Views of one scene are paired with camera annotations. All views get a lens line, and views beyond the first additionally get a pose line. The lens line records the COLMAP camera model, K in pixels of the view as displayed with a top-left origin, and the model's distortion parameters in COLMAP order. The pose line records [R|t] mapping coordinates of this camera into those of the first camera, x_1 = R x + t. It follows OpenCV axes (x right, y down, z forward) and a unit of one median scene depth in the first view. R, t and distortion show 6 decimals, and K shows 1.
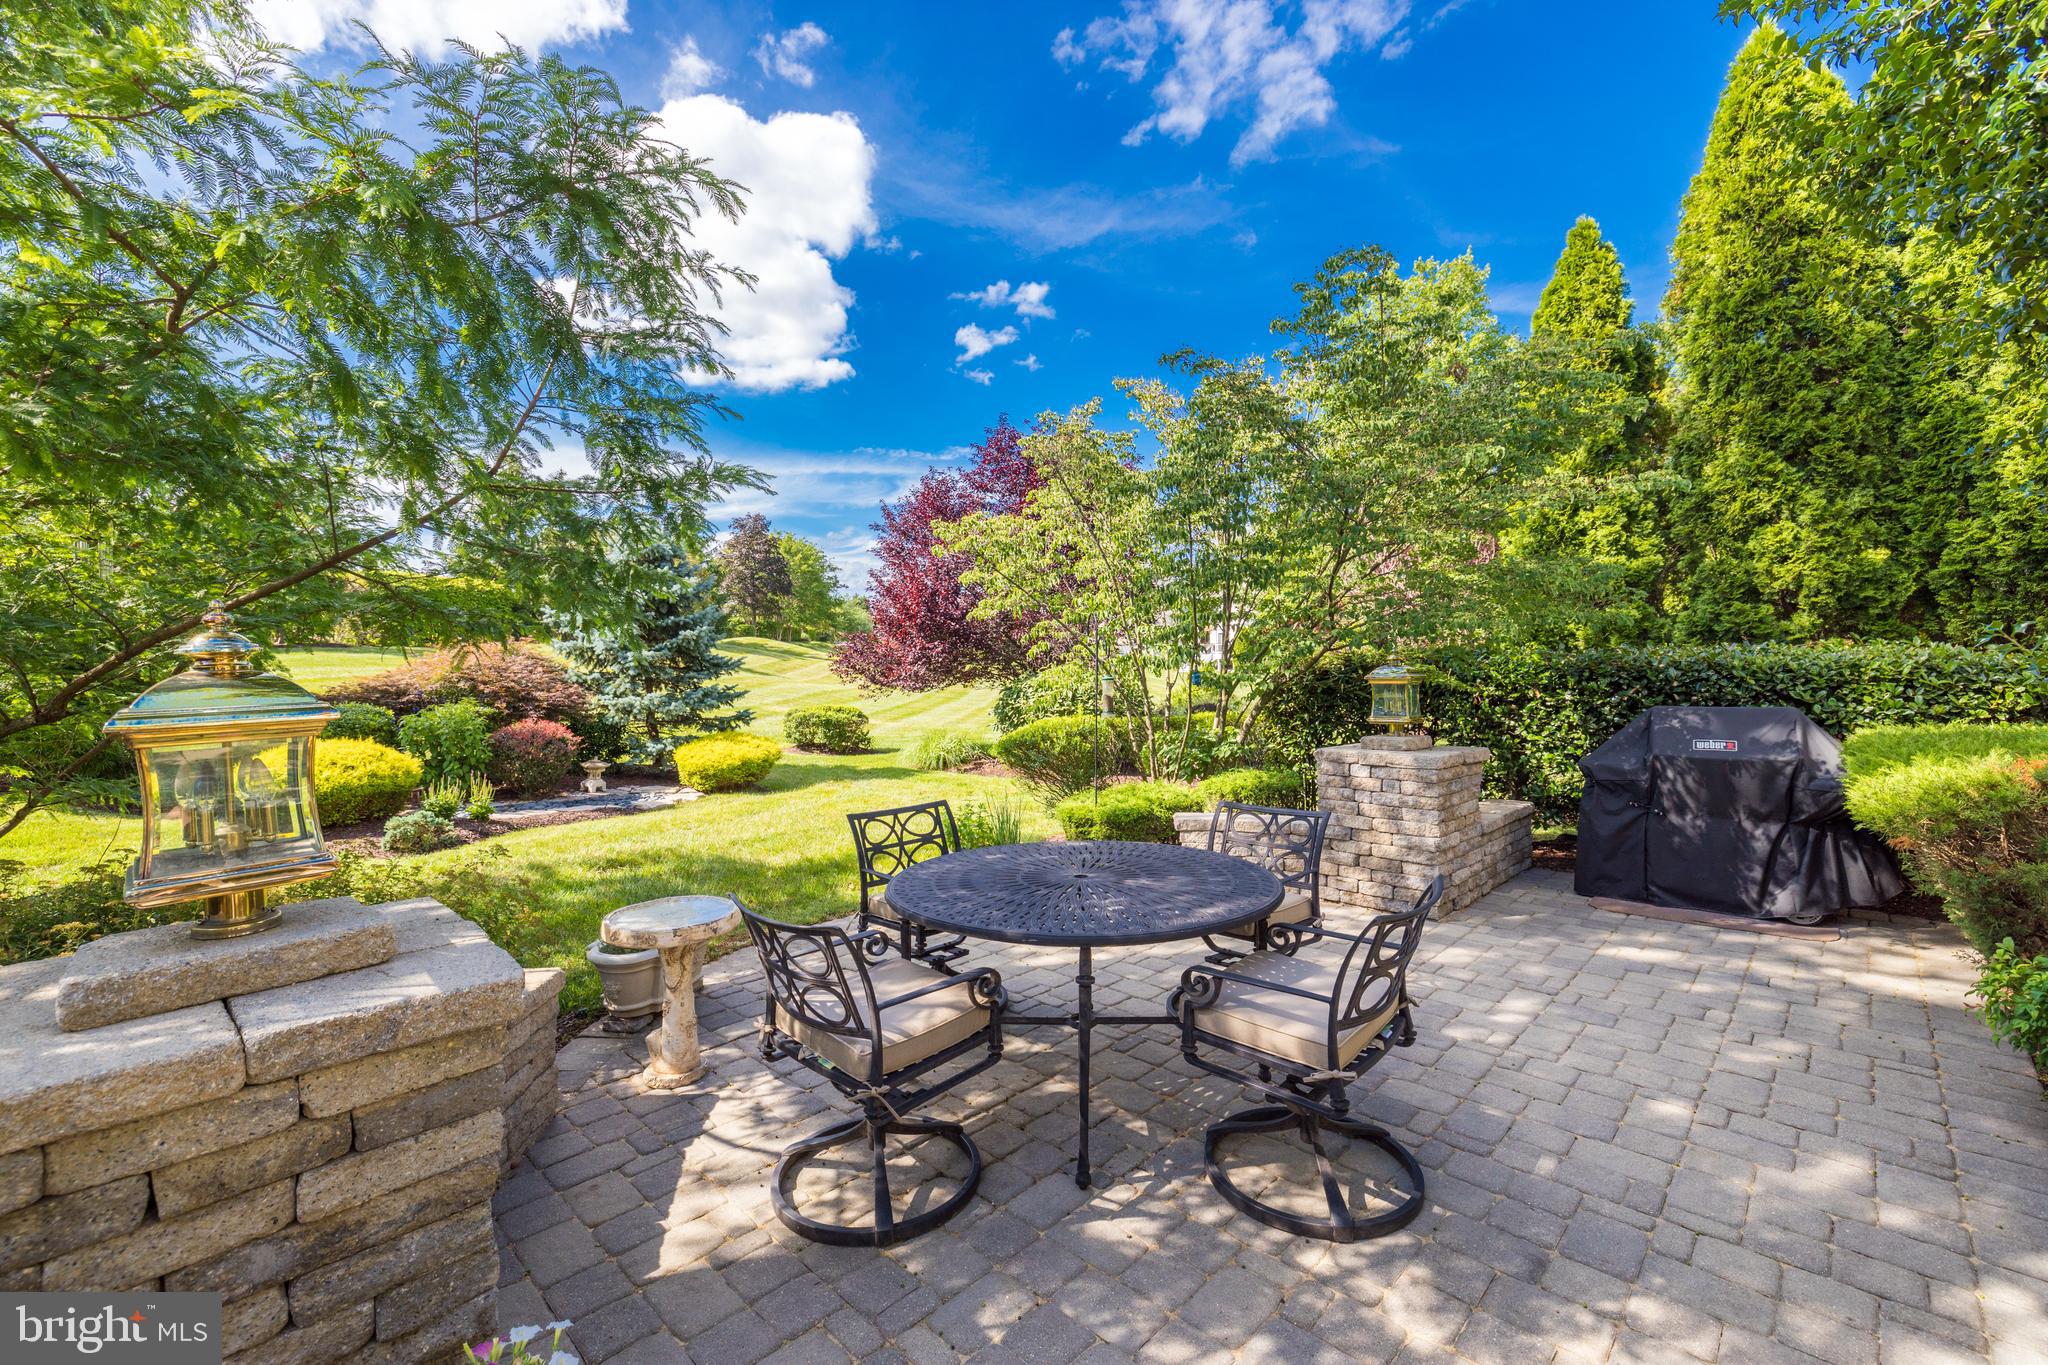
lens RADIAL K [[870.7, 0, 1032.5], [0, 870.7, 676.4], [0, 0, 1]] dist [0.000110, -0.000701]
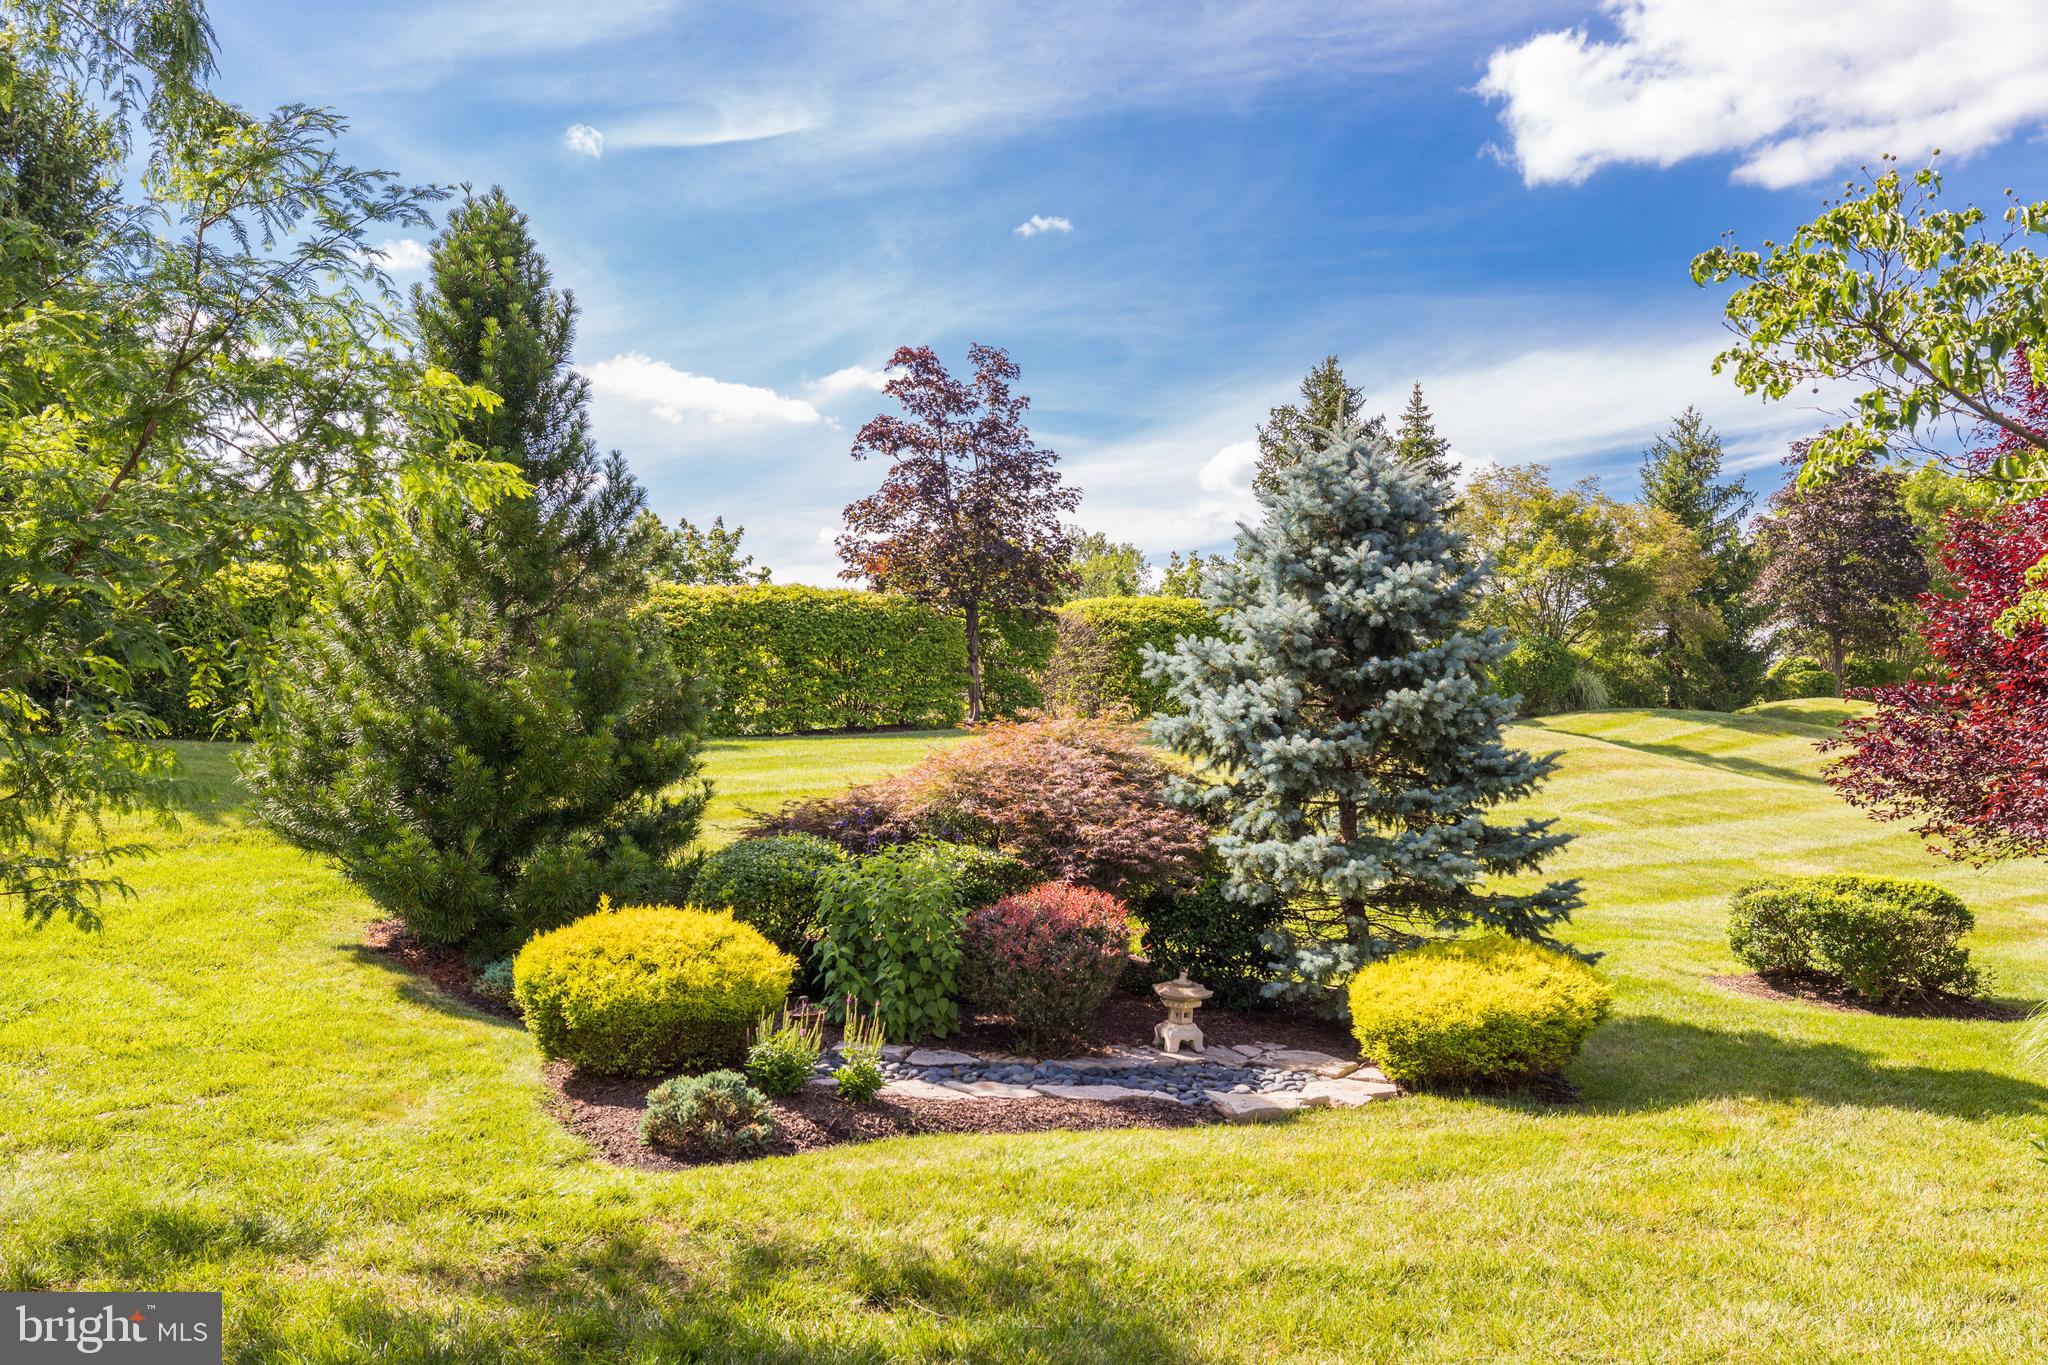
lens RADIAL K [[1700.1, 0, 1011.9], [0, 1700.1, 763.6], [0, 0, 1]] dist [0.007823, 0.006890]
pose [[0.699702, 0.010933, -0.714351, 0.061345], [-0.016462, 0.999864, -0.000822, -0.013245], [0.714245, 0.012335, 0.699787, 0.299172]]
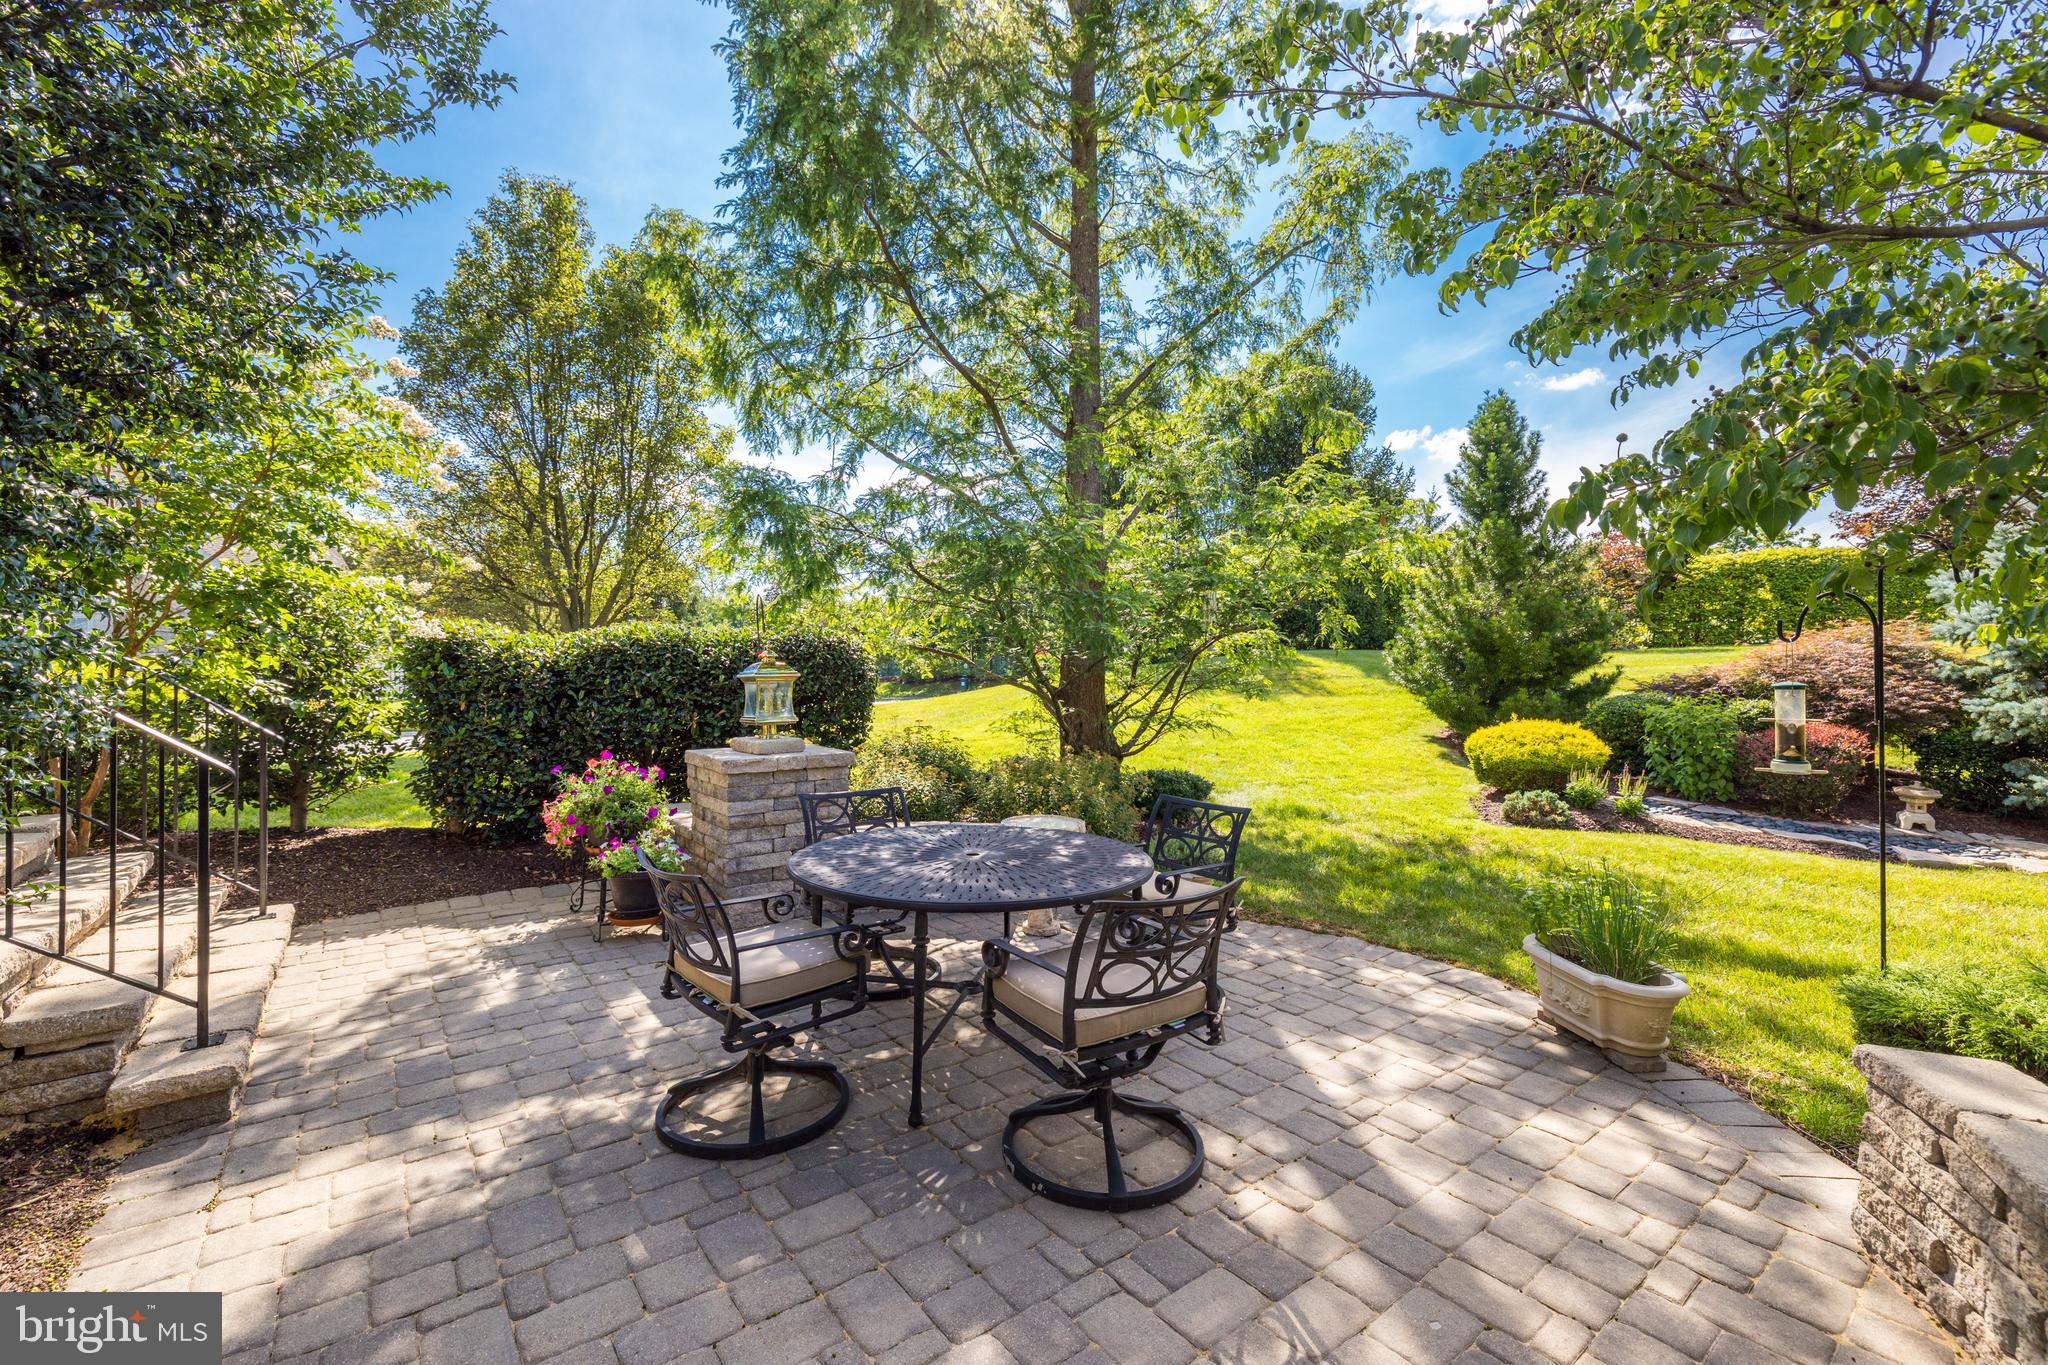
lens RADIAL K [[881.0, 0, 1013.5], [0, 881.0, 653.6], [0, 0, 1]] dist [0.000434, 0.000044]
pose [[-0.158367, -0.003948, -0.987372, 0.323031], [-0.010531, 0.999942, -0.002309, -0.004187], [0.987324, 0.010033, -0.158400, 0.349495]]
